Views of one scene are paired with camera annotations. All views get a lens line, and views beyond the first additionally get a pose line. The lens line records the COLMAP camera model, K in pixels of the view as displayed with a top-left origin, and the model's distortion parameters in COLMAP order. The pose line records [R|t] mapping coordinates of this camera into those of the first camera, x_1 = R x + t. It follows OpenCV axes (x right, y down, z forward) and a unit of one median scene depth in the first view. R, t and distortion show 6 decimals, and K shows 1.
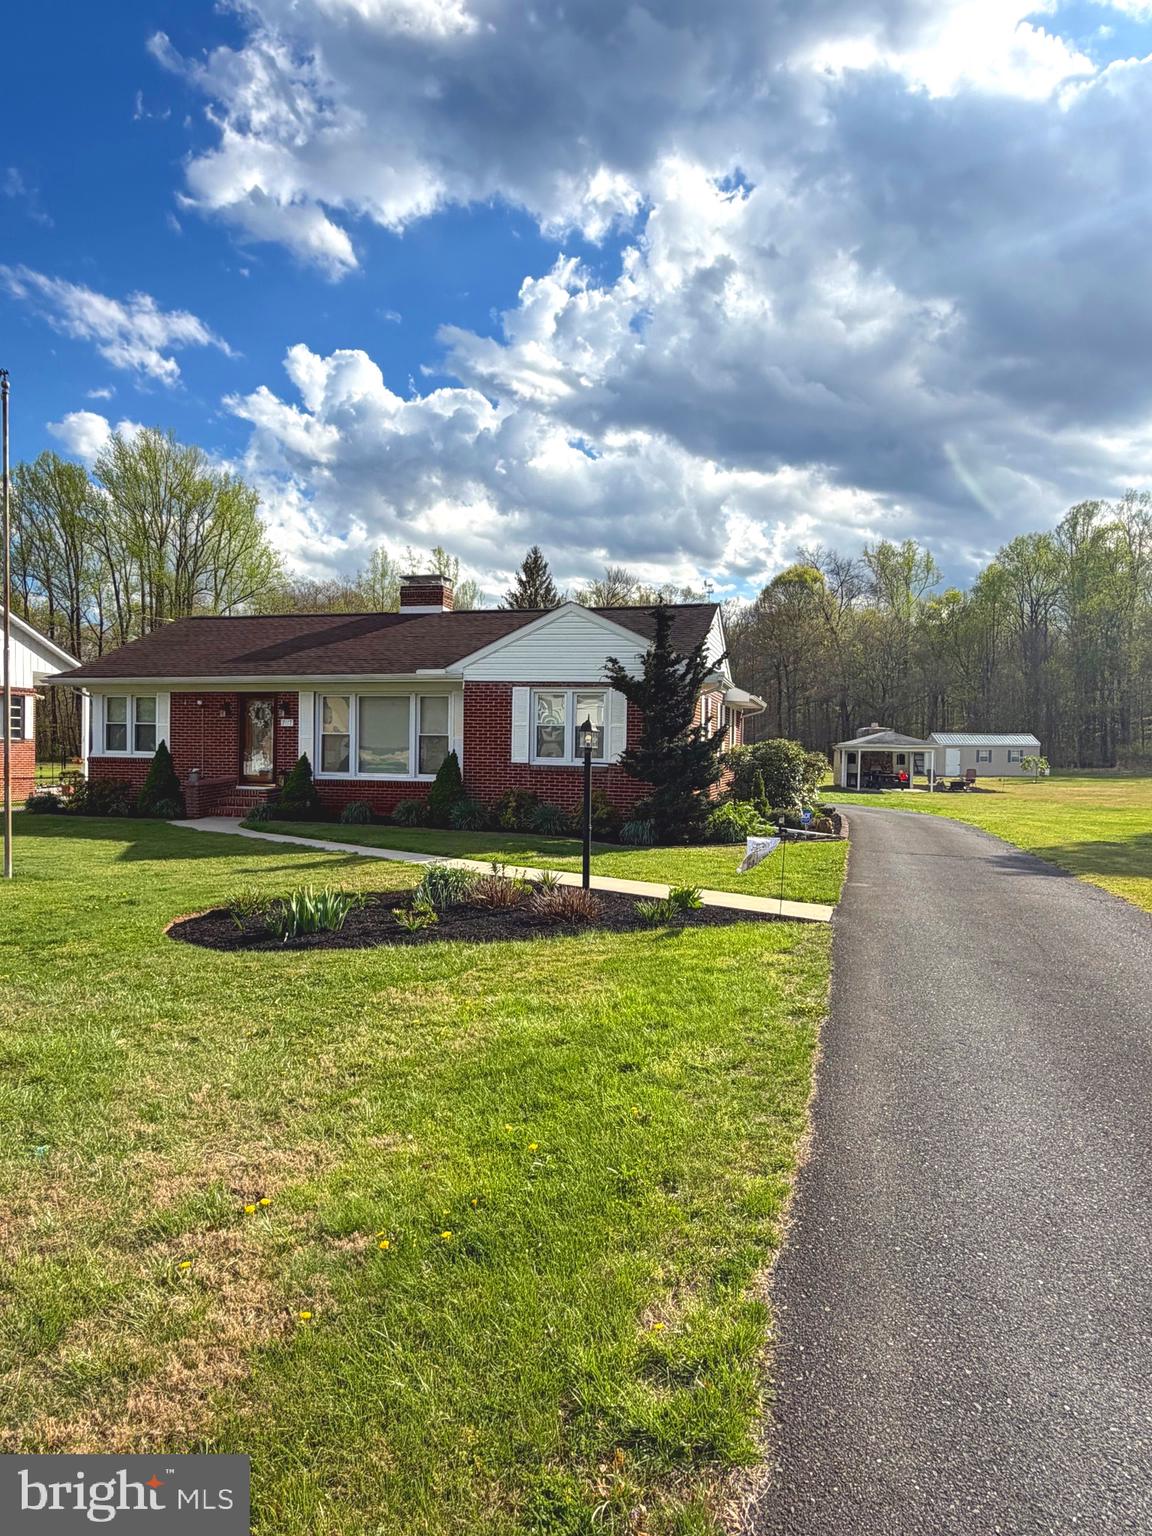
lens RADIAL K [[946.1, 0, 576.4], [0, 946.1, 763.1], [0, 0, 1]] dist [0.007563, 0.000881]
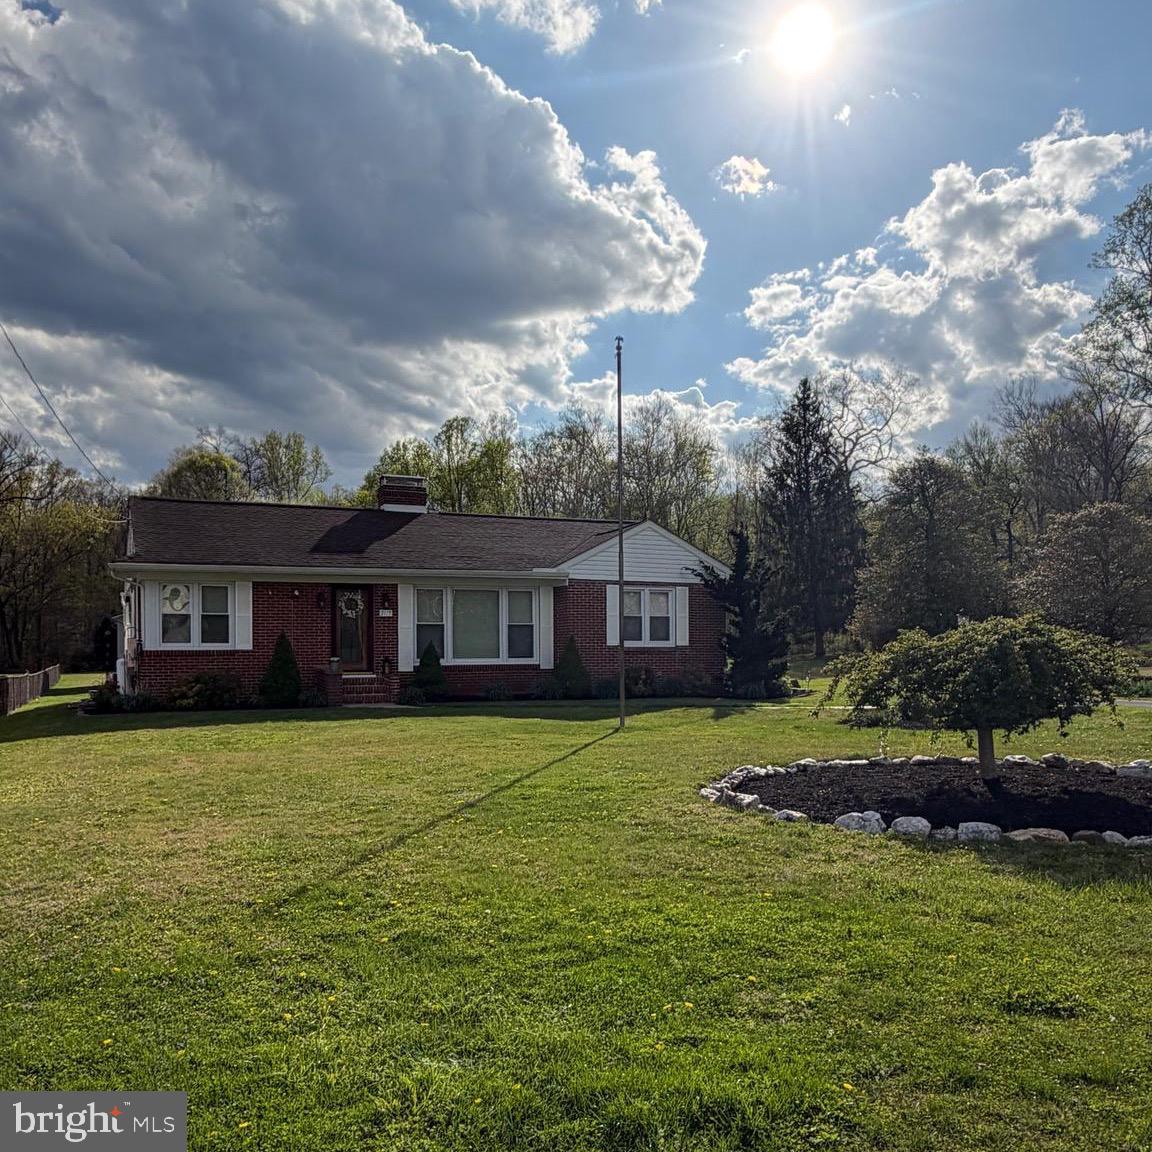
lens RADIAL K [[1032.2, 0, 575.6], [0, 1032.2, 578.0], [0, 0, 1]] dist [-0.010587, -0.016009]
pose [[0.773869, 0.026281, 0.632800, -0.837632], [0.029619, 0.996544, -0.077609, 0.013196], [-0.632653, 0.078802, 0.770416, -0.021245]]
